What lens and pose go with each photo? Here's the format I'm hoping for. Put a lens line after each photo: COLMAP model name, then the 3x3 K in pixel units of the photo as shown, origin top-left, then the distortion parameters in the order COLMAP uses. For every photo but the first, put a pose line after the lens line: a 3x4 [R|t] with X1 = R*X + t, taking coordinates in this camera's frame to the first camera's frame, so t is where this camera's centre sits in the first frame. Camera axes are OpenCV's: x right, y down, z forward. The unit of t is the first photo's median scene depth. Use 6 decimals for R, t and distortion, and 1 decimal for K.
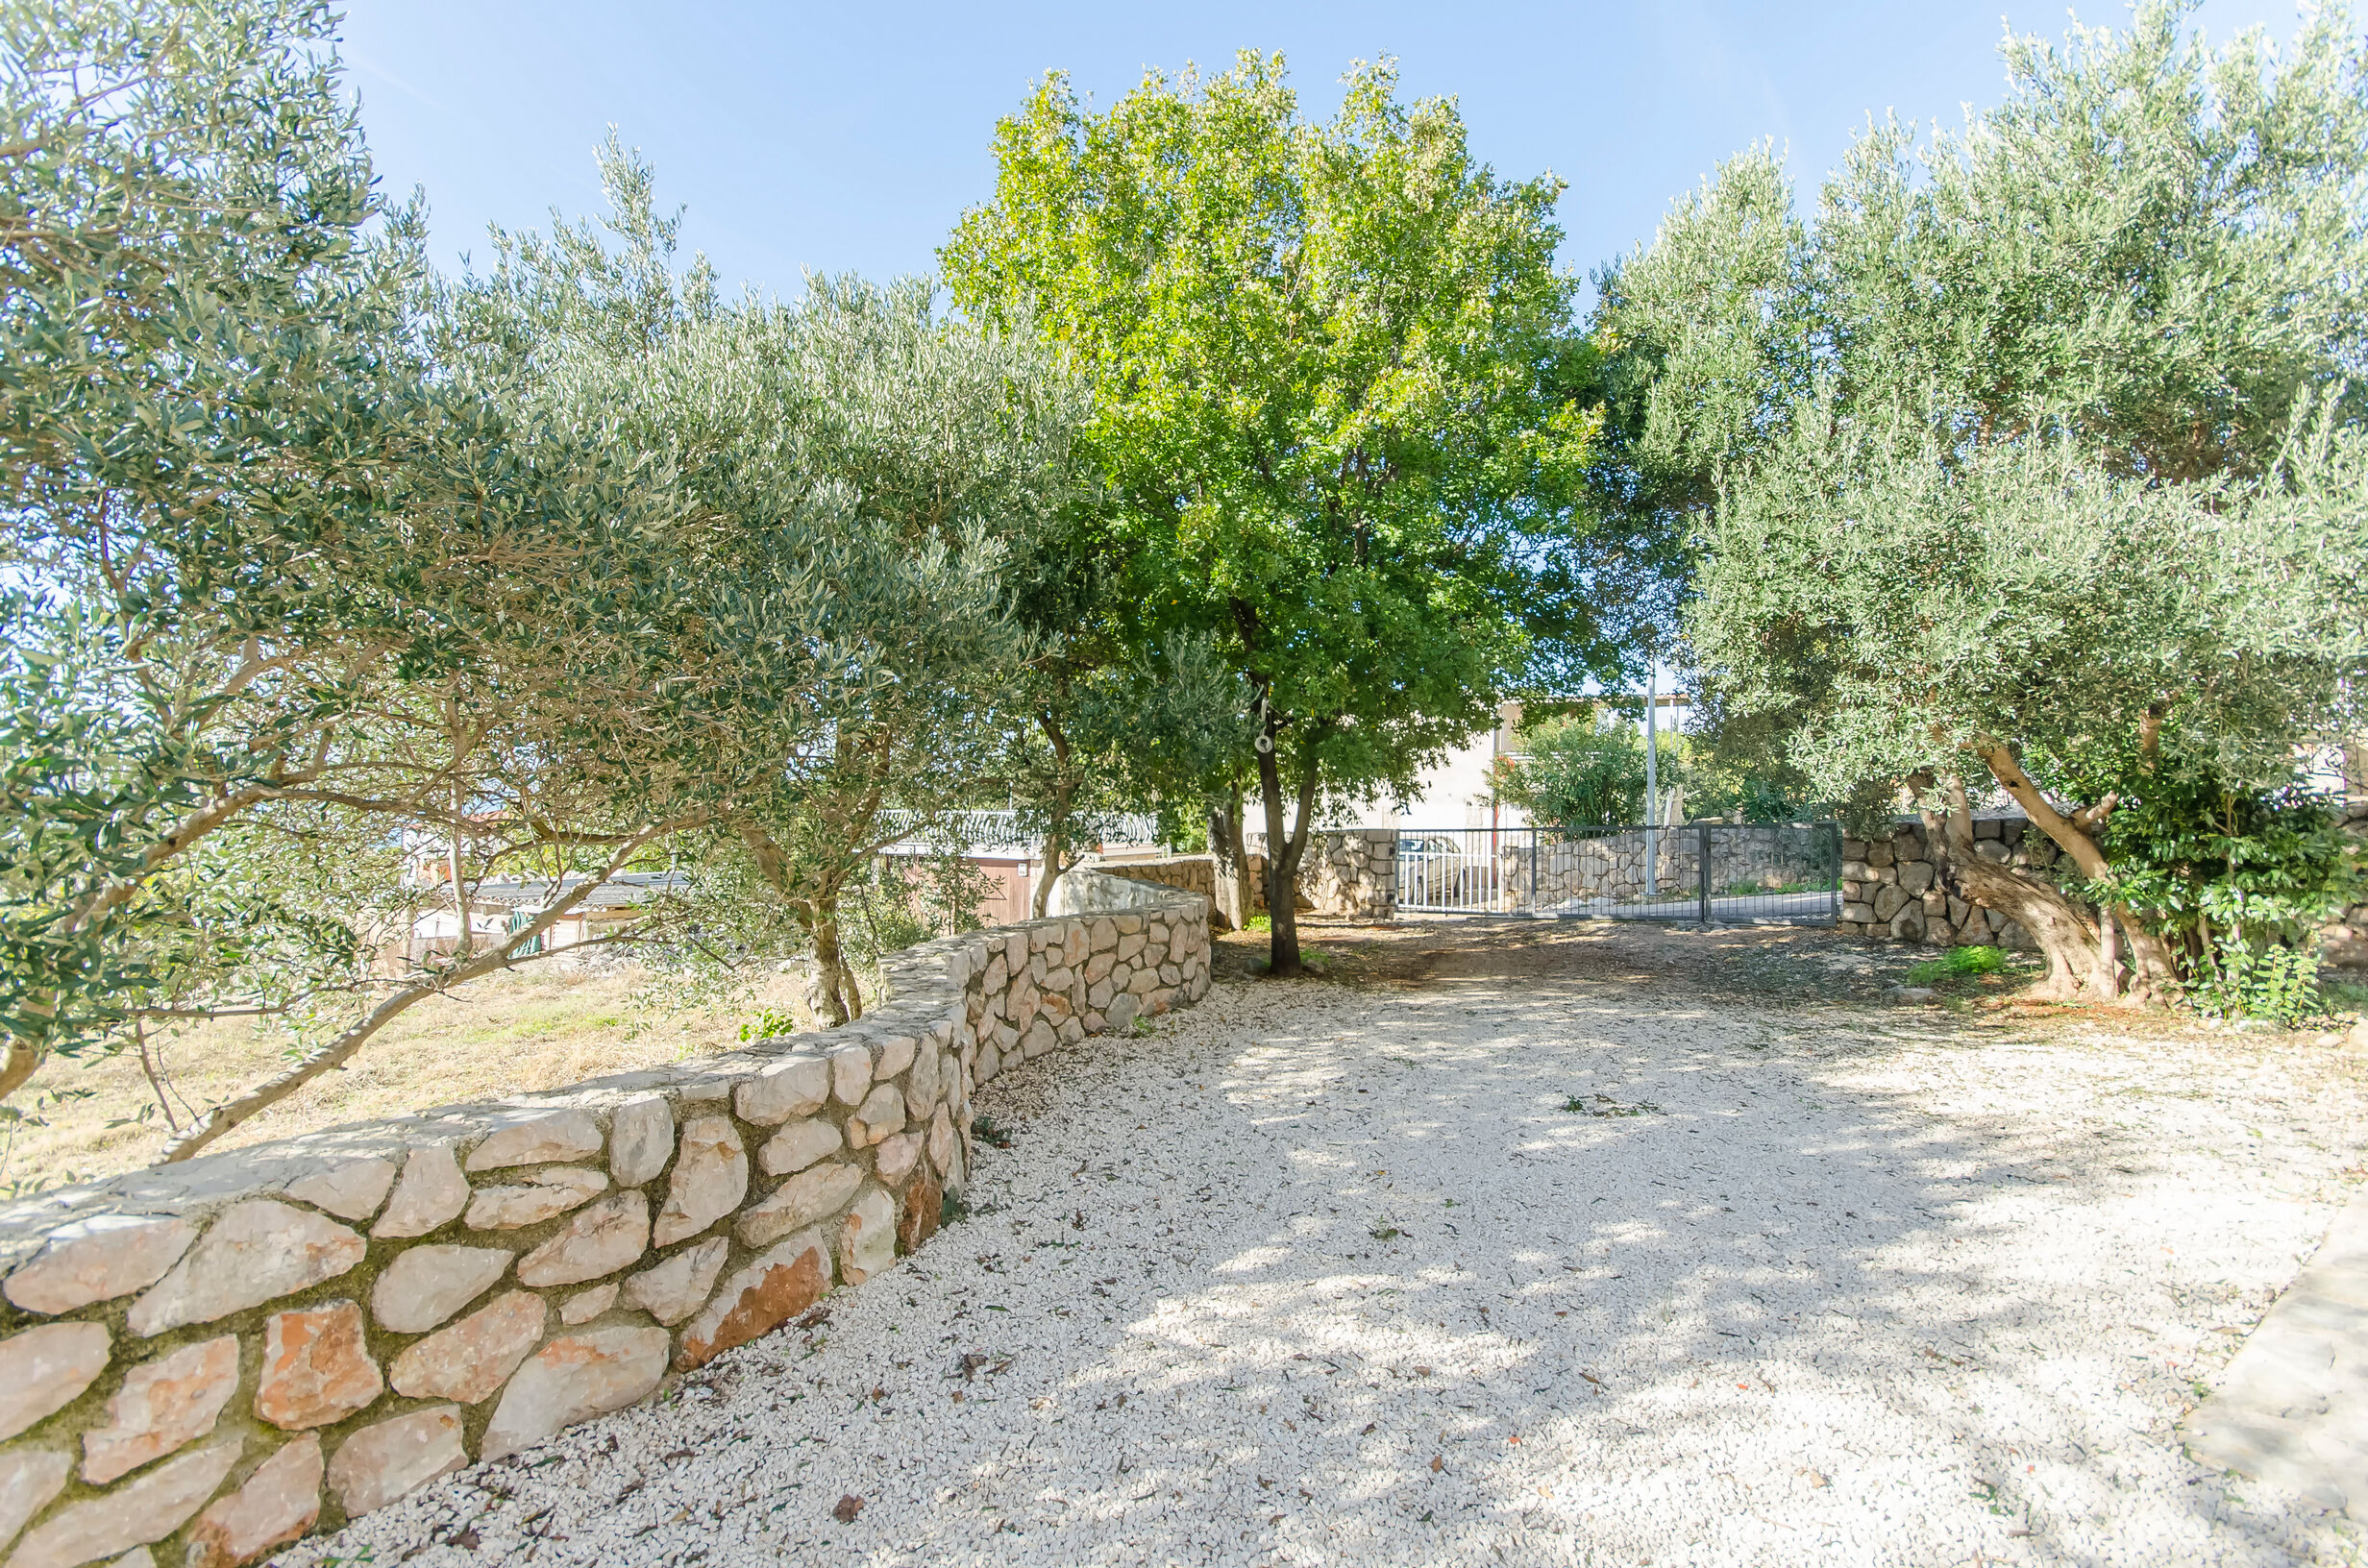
lens RADIAL K [[1027.7, 0, 1196.5], [0, 1027.7, 782.6], [0, 0, 1]] dist [0.010491, 0.000300]
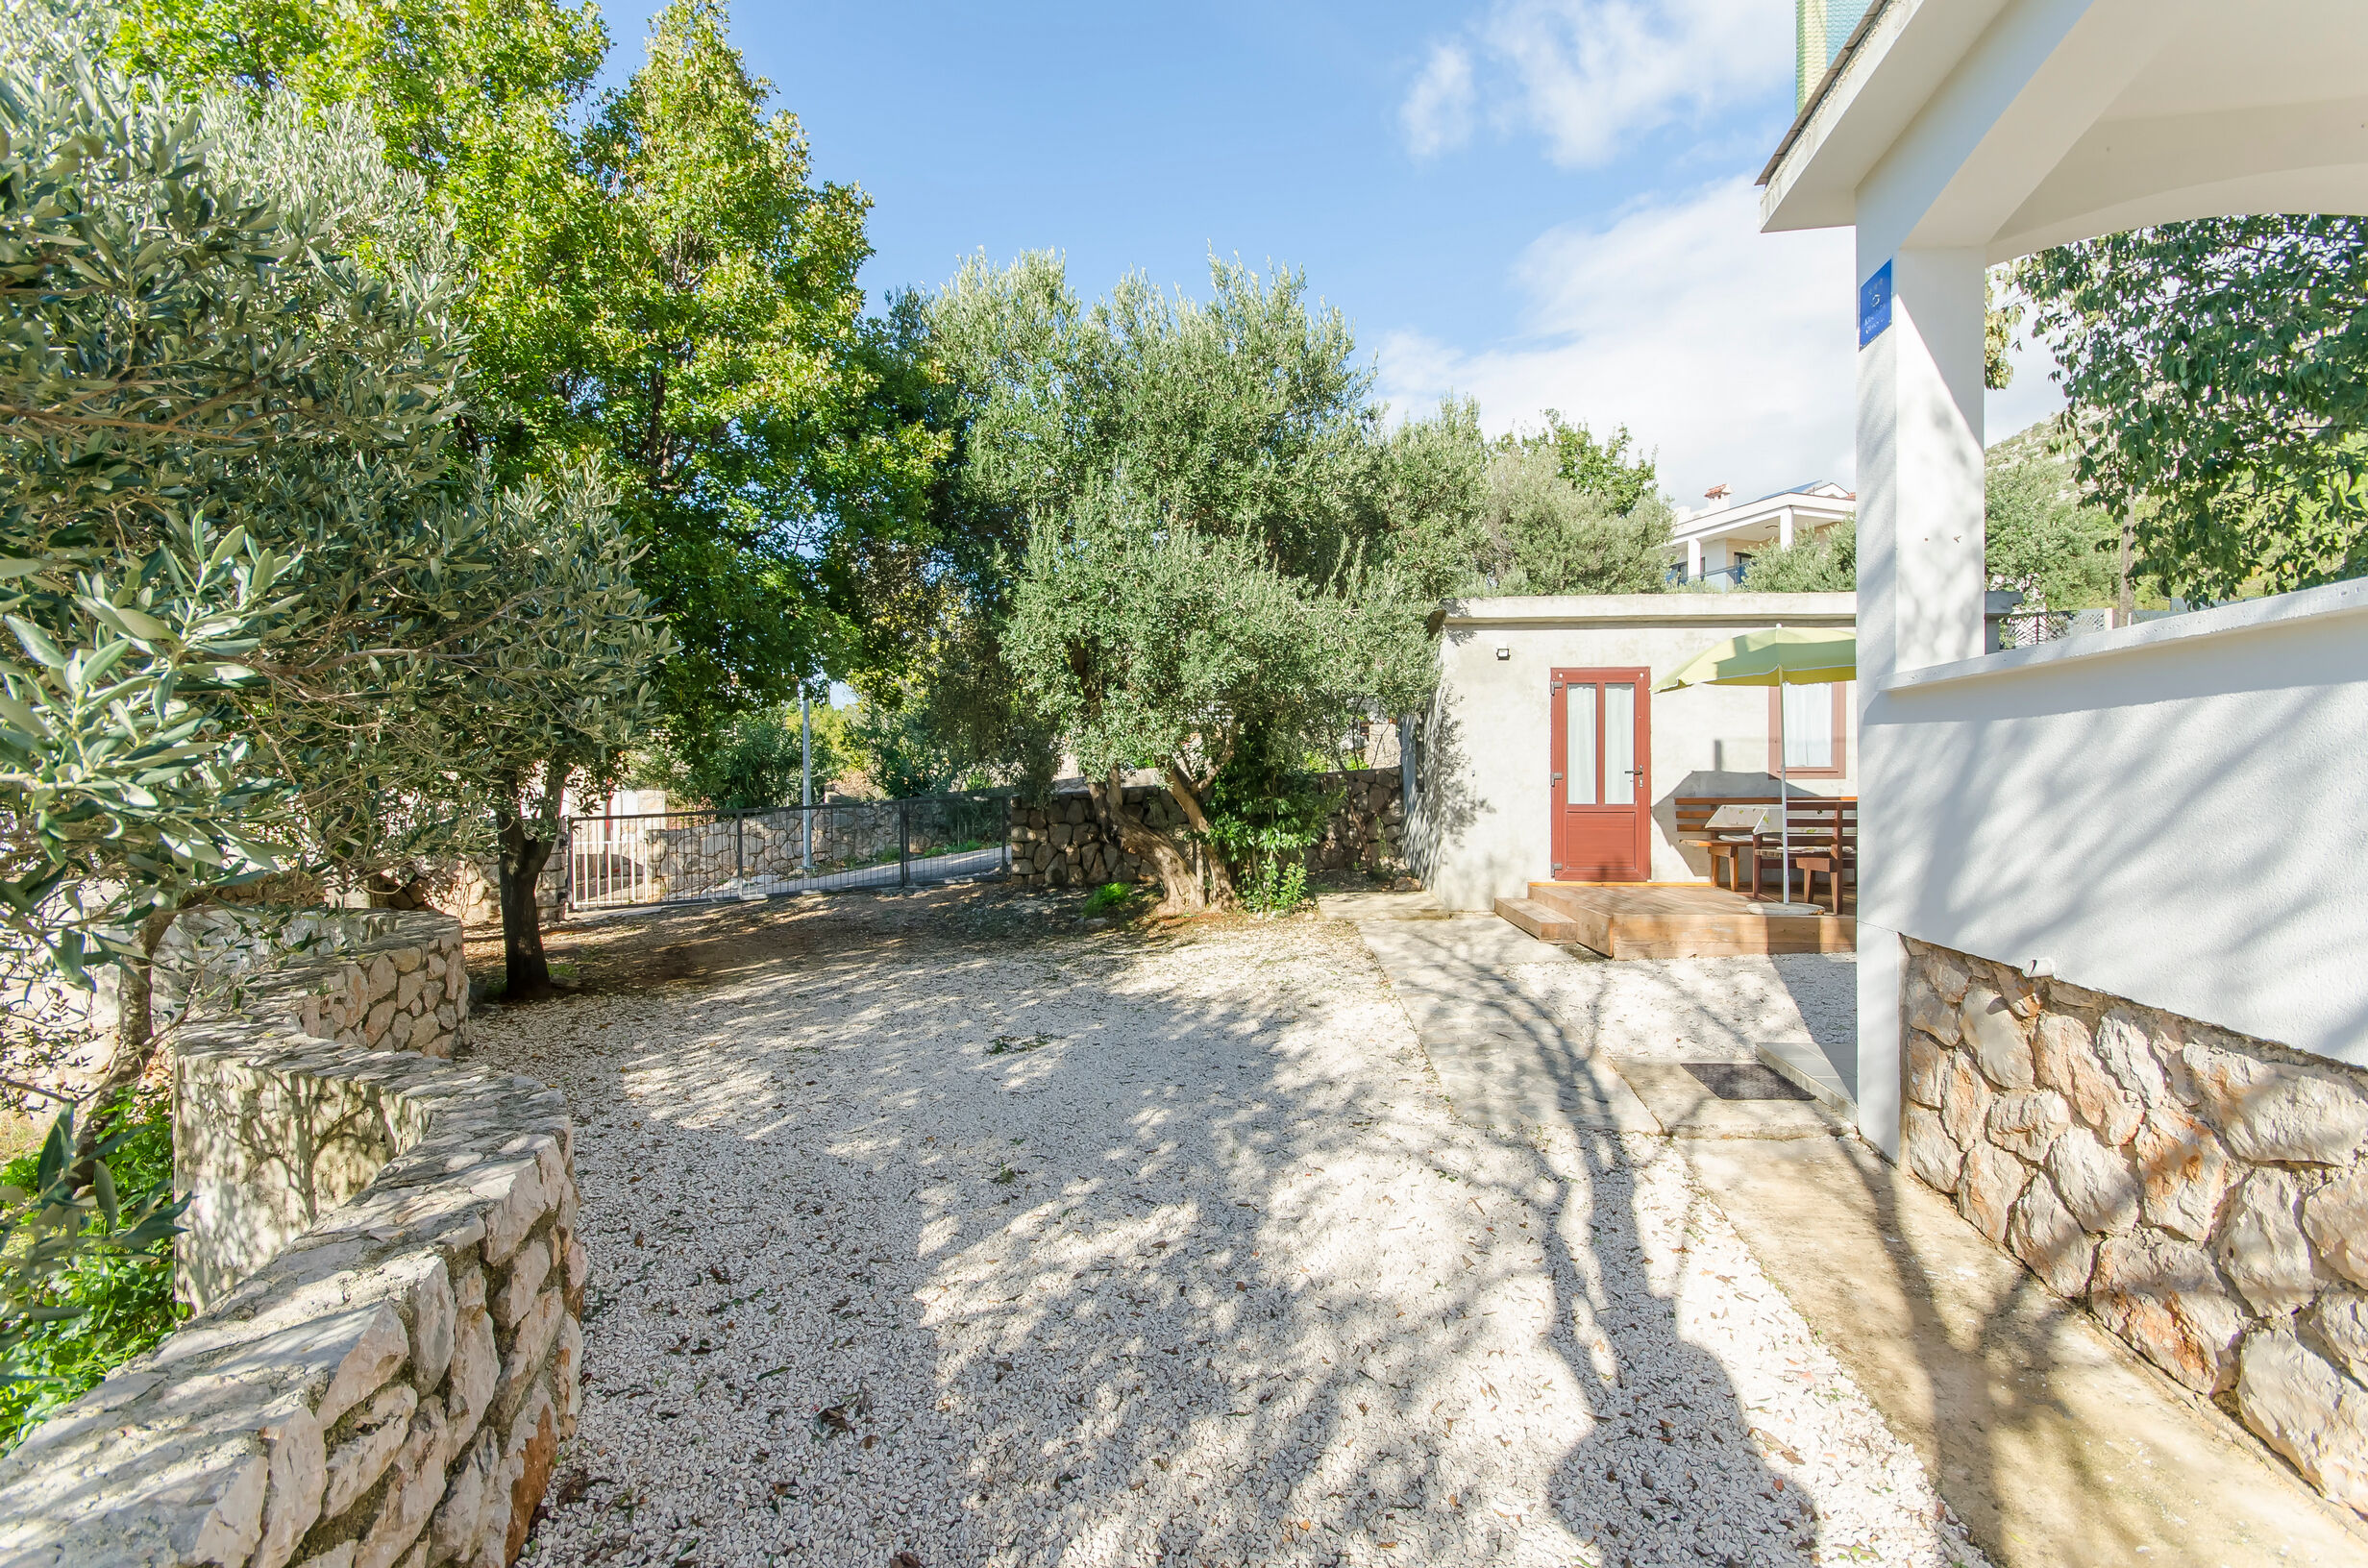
lens RADIAL K [[1027.7, 0, 1190.5], [0, 1027.7, 784.1], [0, 0, 1]] dist [0.010491, 0.000300]
pose [[0.649500, -0.022920, 0.760016, -0.290408], [0.002703, 0.999609, 0.027836, -0.013586], [-0.760357, -0.016025, 0.649308, 0.063172]]
